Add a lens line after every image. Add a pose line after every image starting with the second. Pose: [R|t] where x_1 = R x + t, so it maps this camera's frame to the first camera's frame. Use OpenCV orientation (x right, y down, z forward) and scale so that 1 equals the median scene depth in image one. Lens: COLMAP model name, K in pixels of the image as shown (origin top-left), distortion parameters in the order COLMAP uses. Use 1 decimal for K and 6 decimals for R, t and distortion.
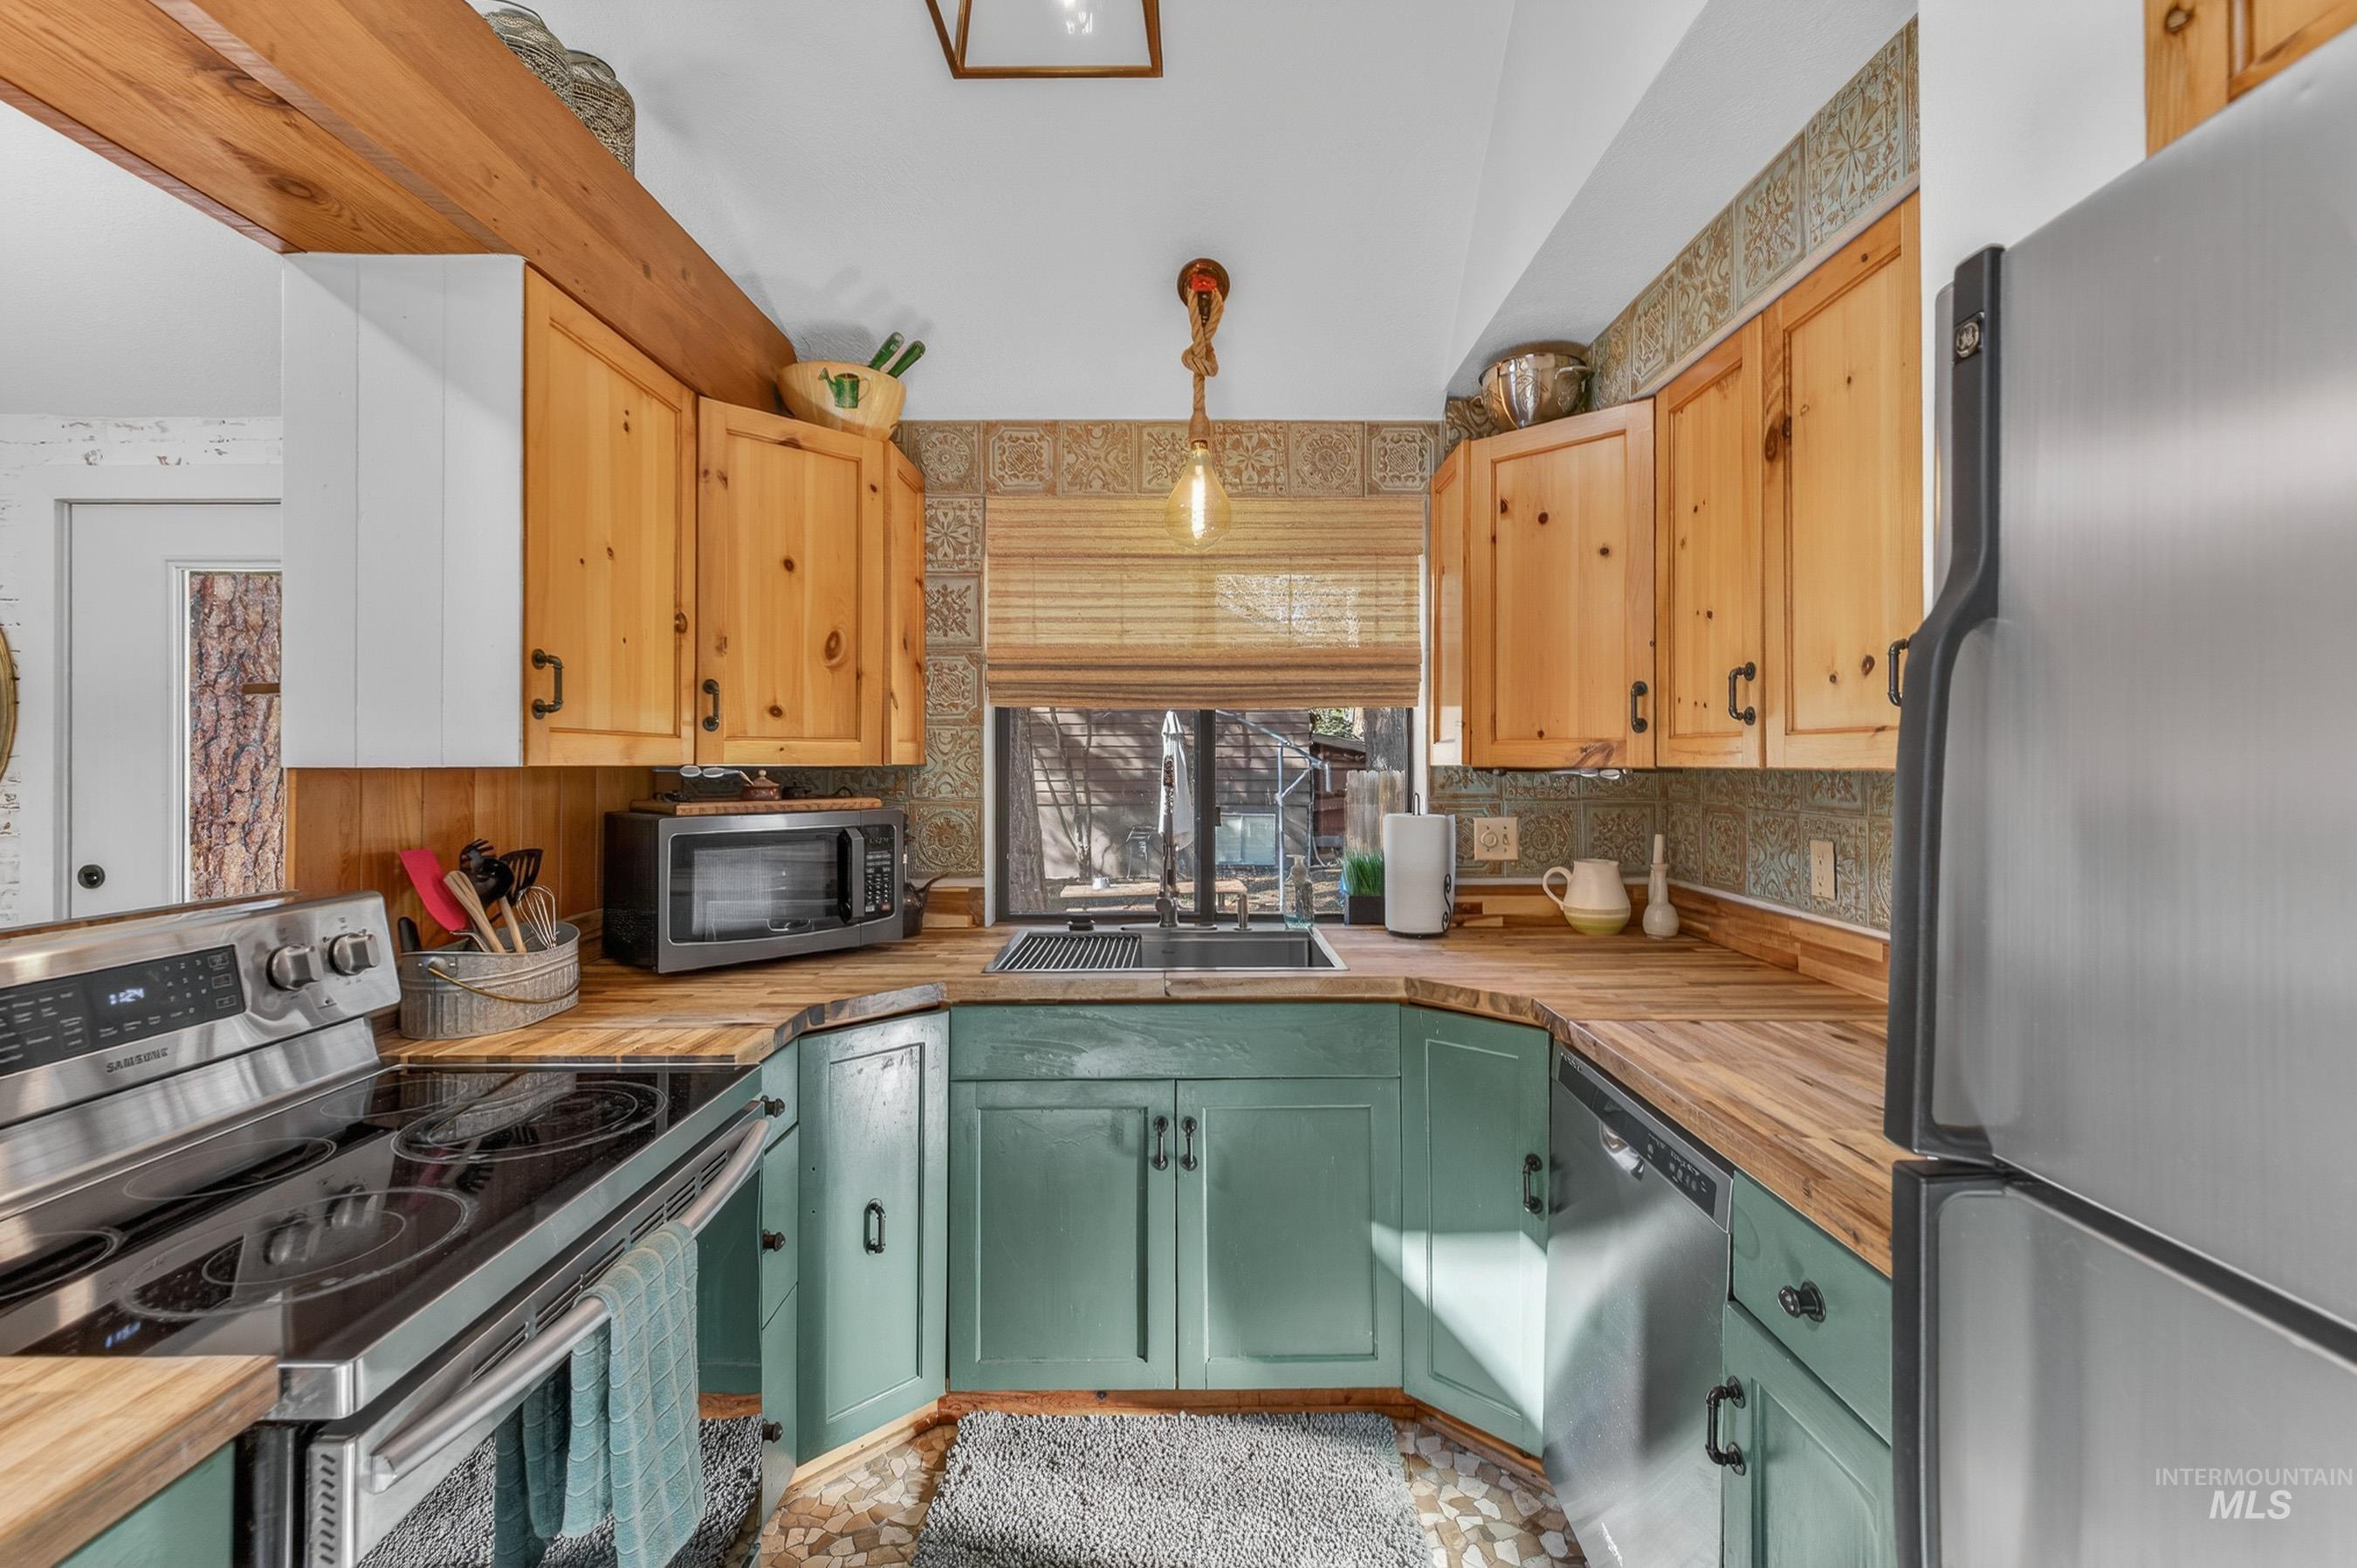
lens RADIAL K [[995.5, 0, 1194.3], [0, 995.5, 752.6], [0, 0, 1]] dist [0.006451, -0.000262]
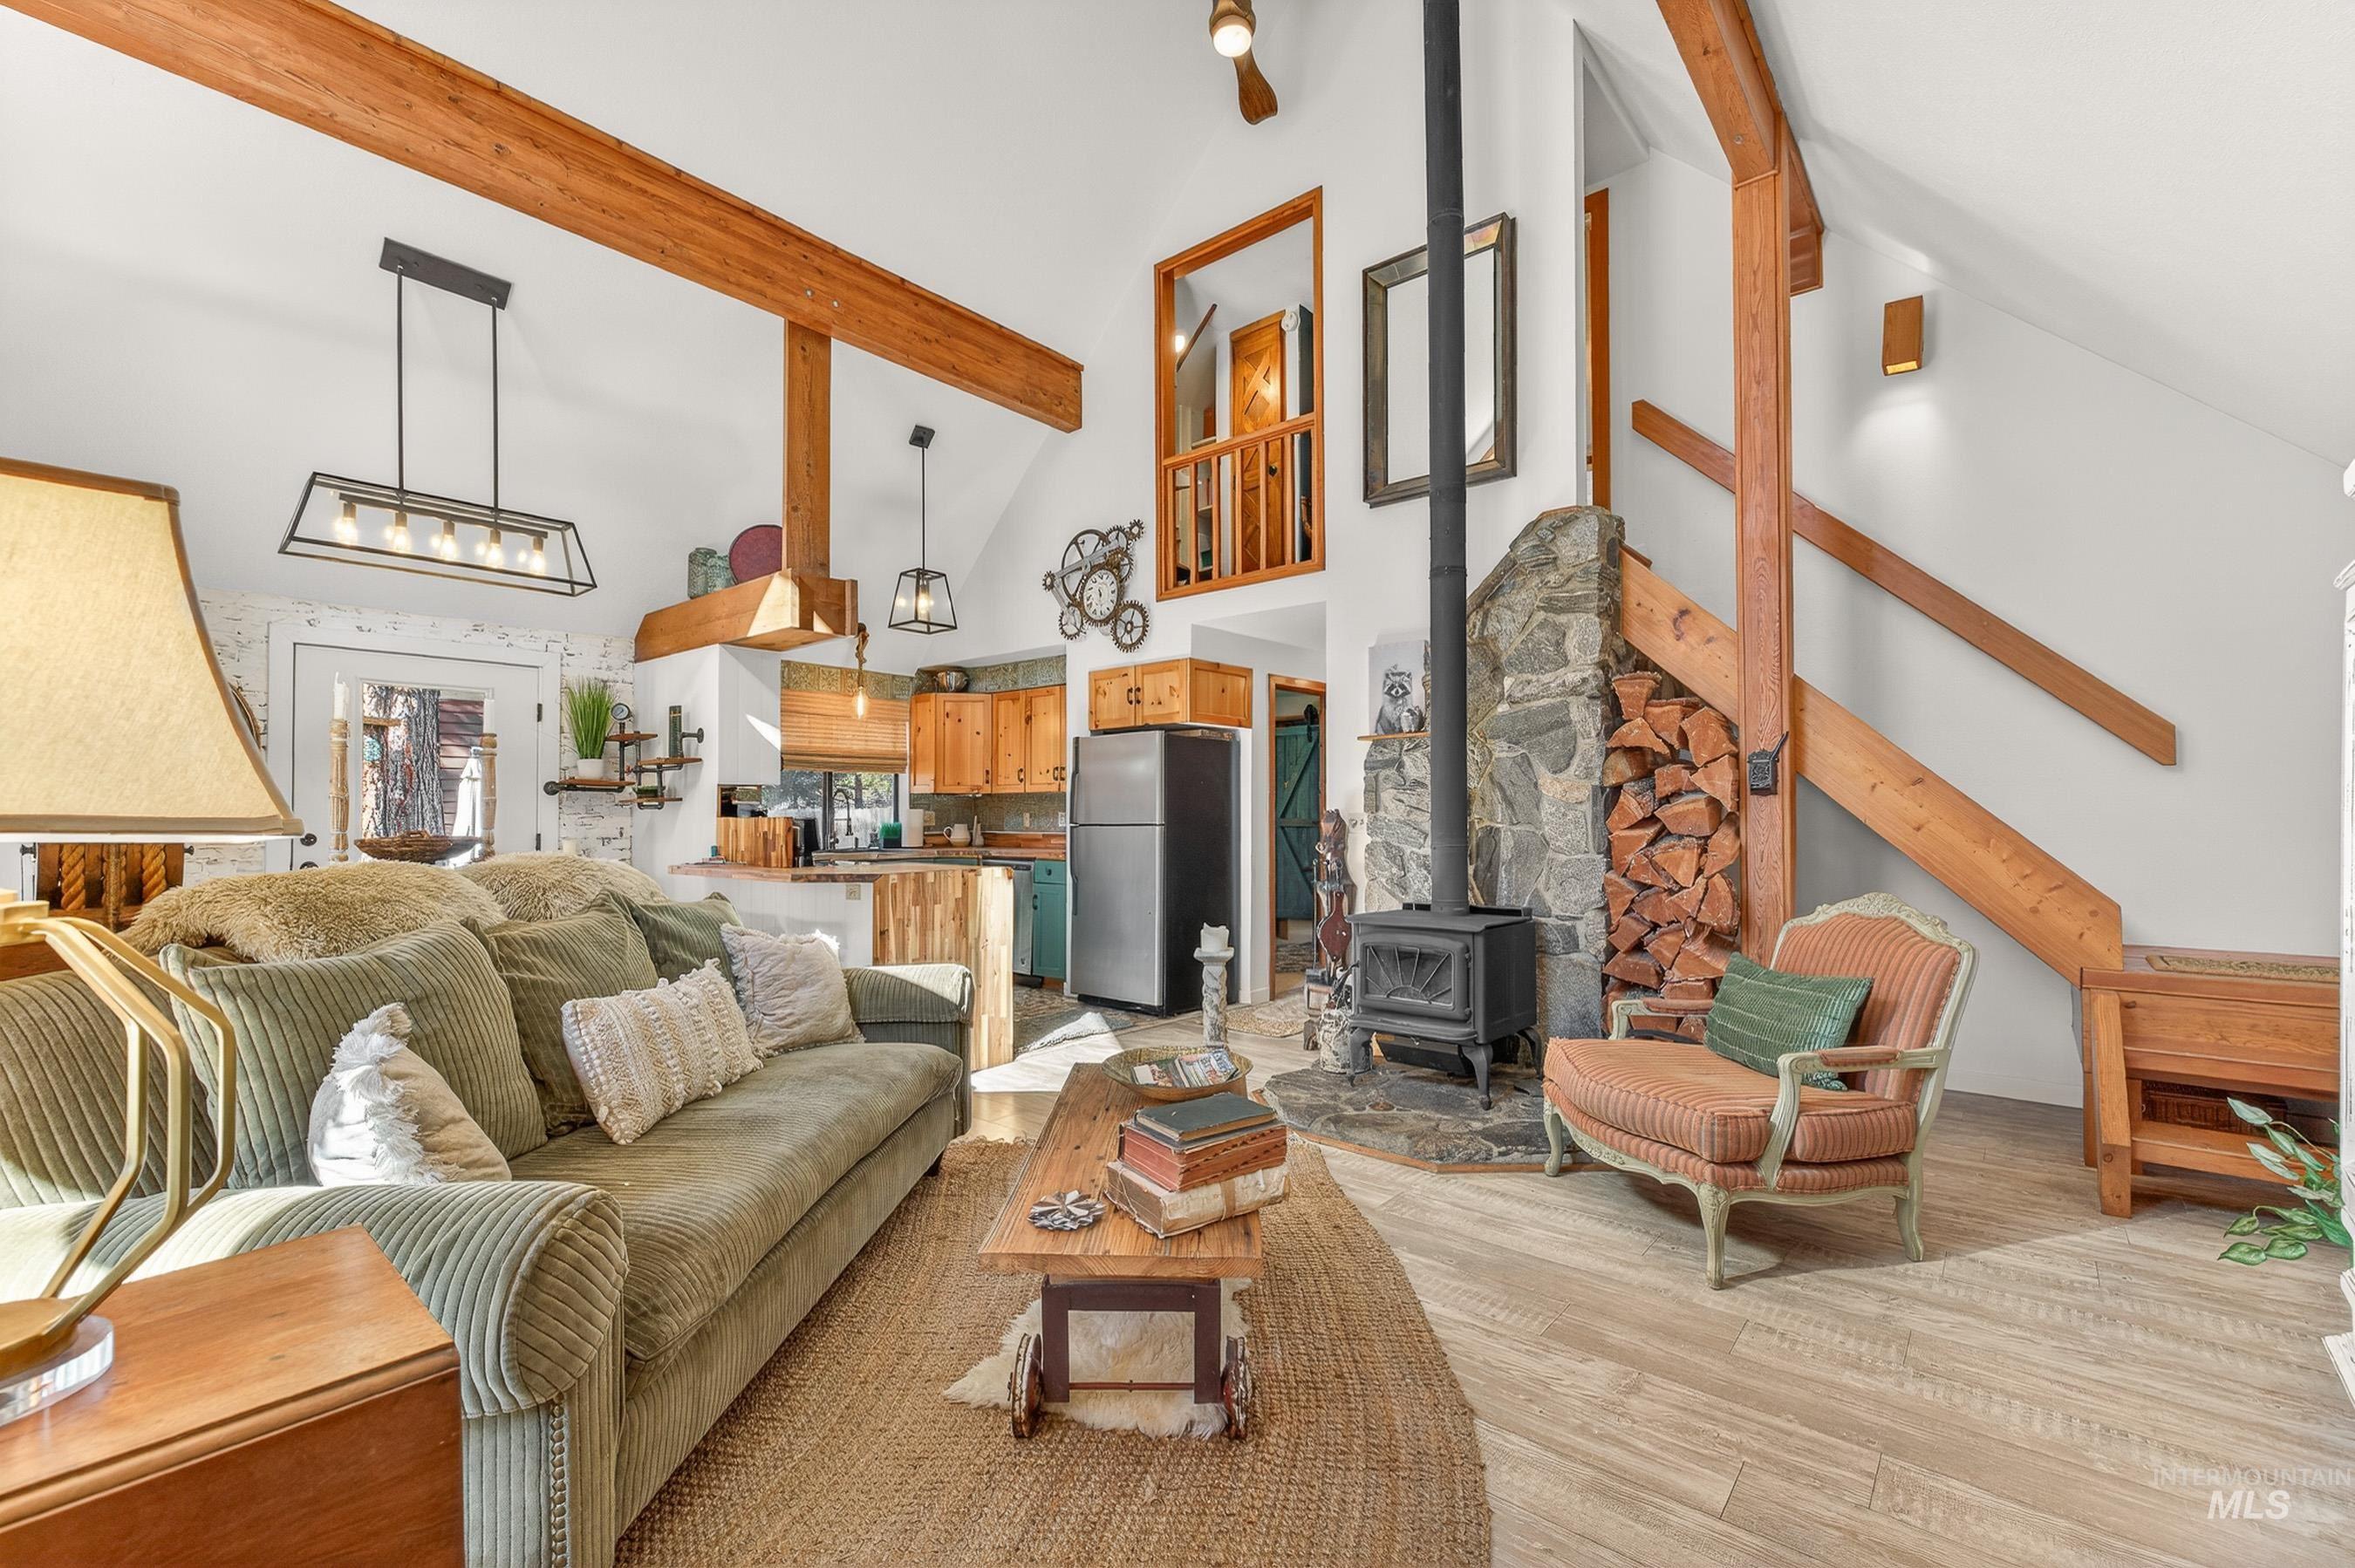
lens RADIAL K [[992.4, 0, 1173.8], [0, 992.4, 792.0], [0, 0, 1]] dist [0.014998, -0.006165]
pose [[0.657893, 0.016972, 0.752920, -1.683767], [-0.006094, 0.999833, -0.017212, 0.063354], [-0.753086, 0.006735, 0.657887, -1.747261]]
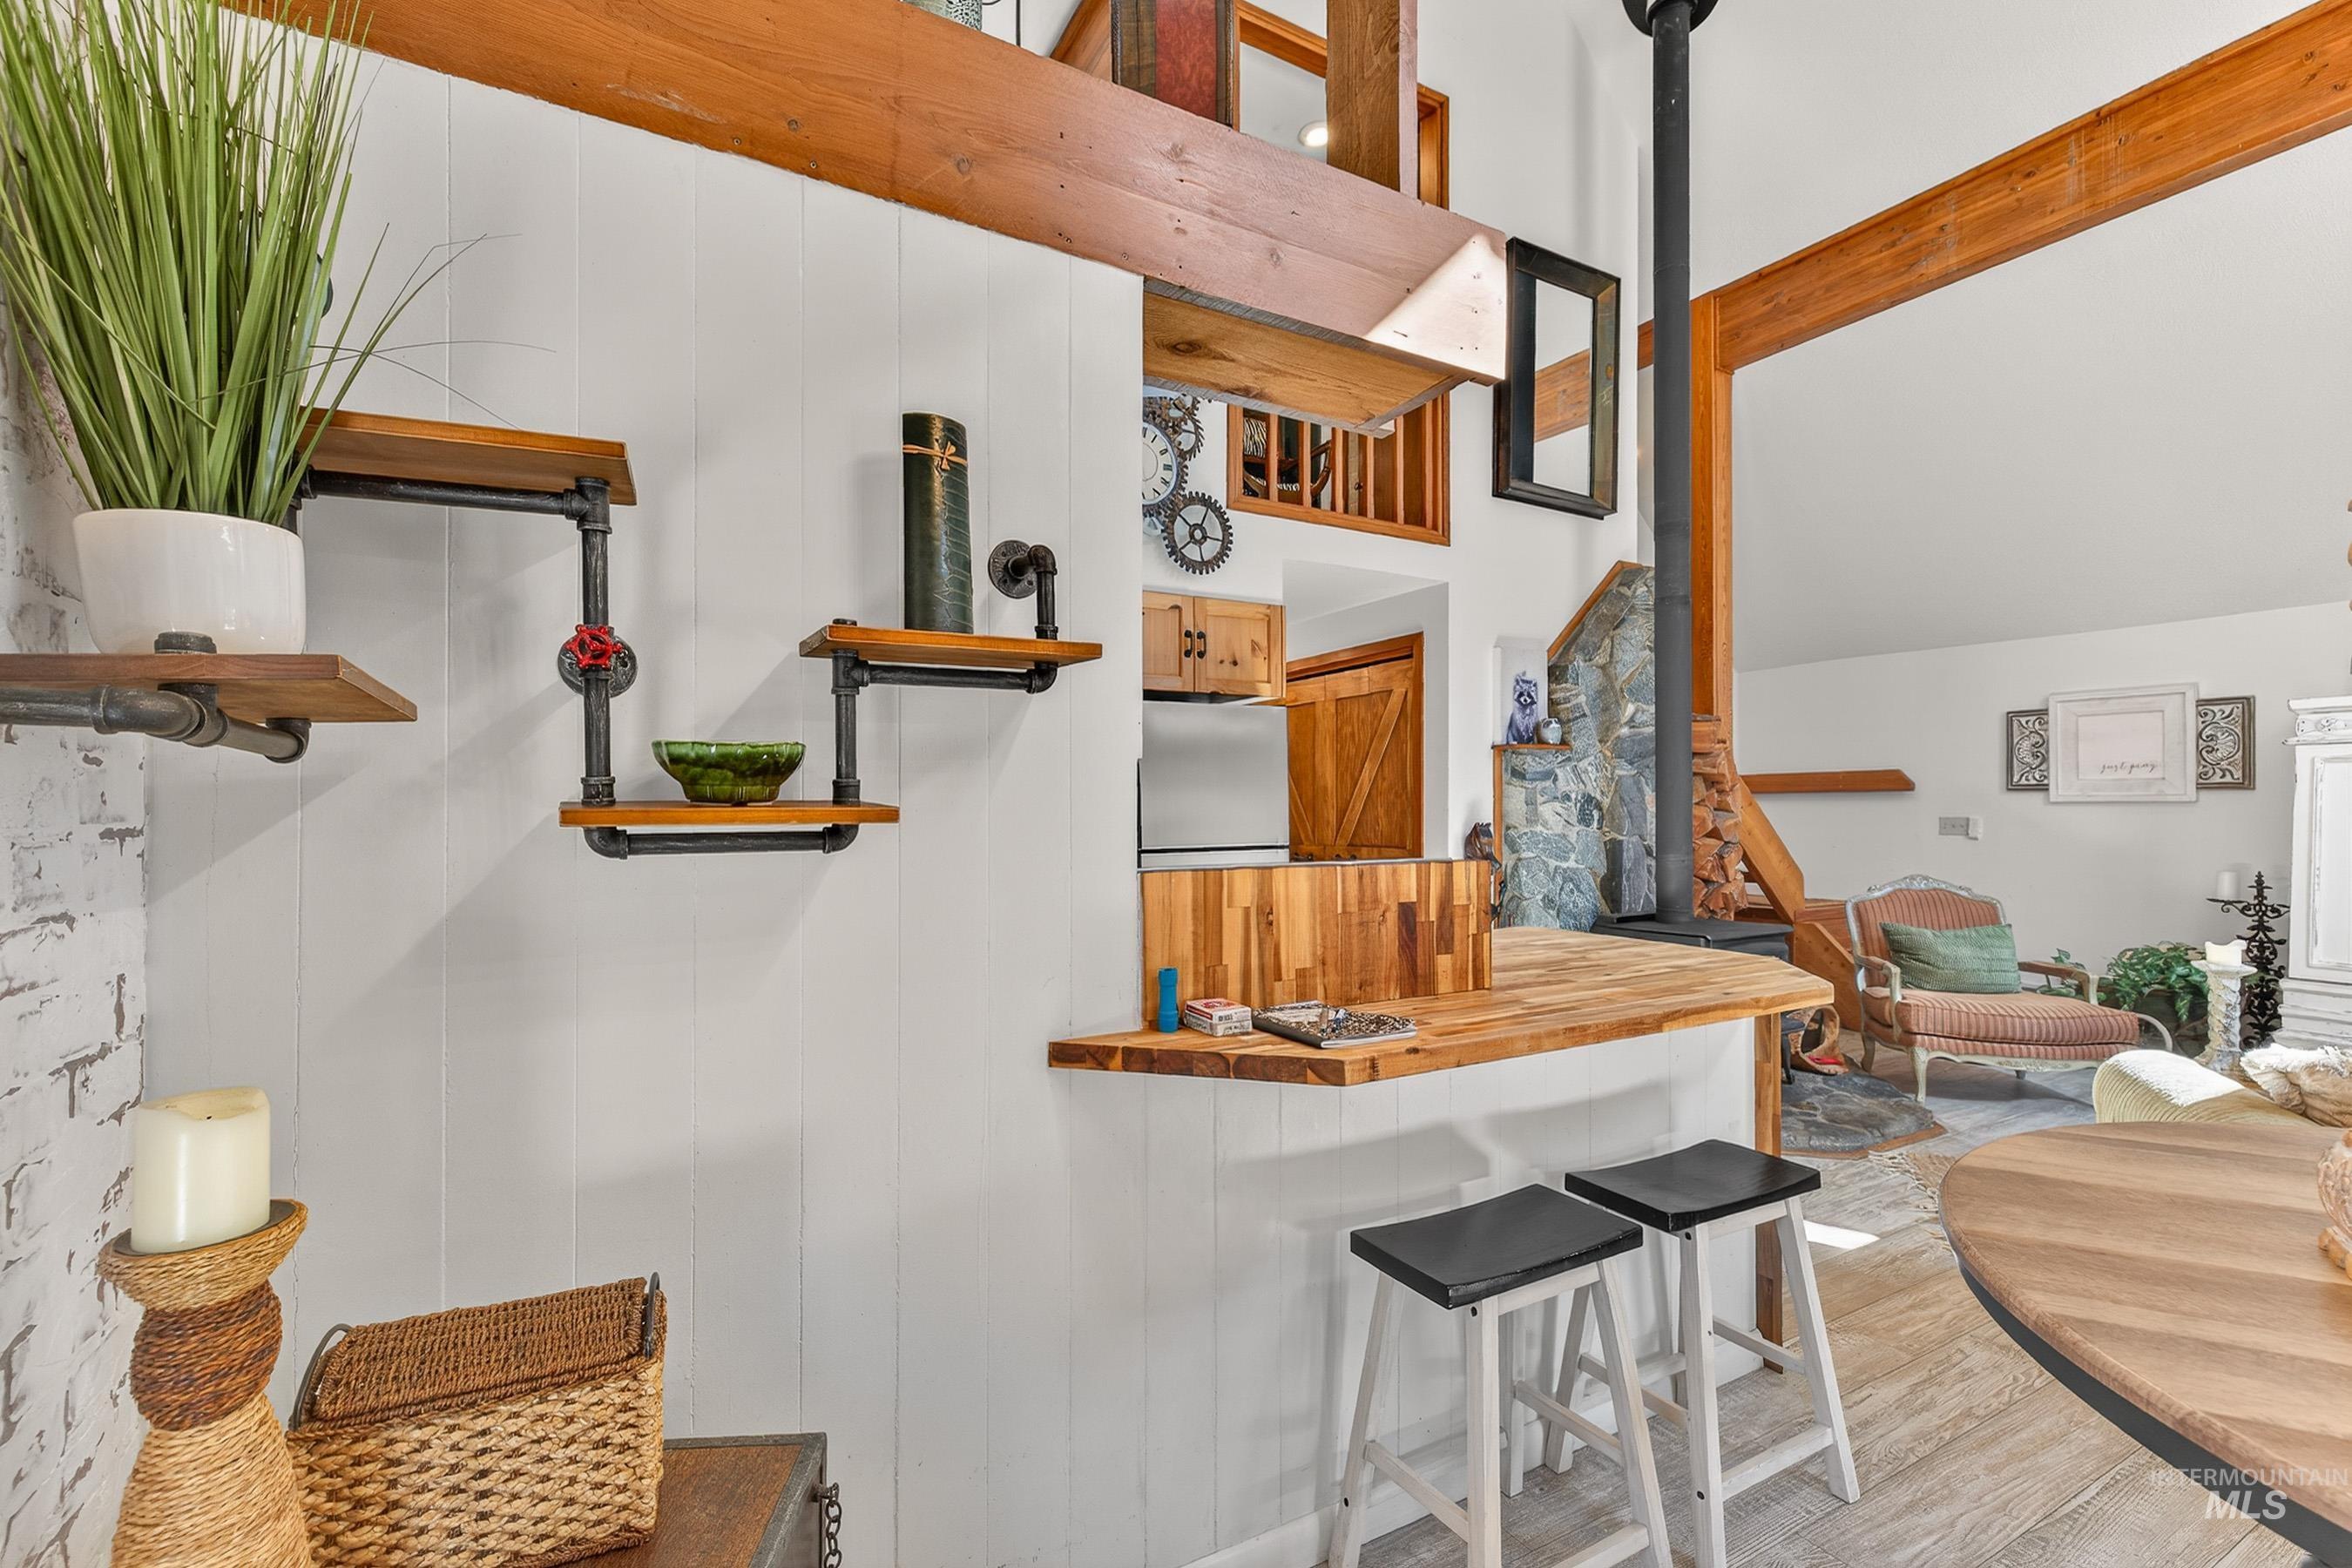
lens RADIAL K [[1005.5, 0, 1180.6], [0, 1005.5, 807.8], [0, 0, 1]] dist [0.008793, 0.000000]
pose [[-0.476252, 0.001446, 0.879308, -1.237630], [-0.008580, 0.999943, -0.006291, 0.048612], [-0.879267, -0.010540, -0.476213, 0.964356]]
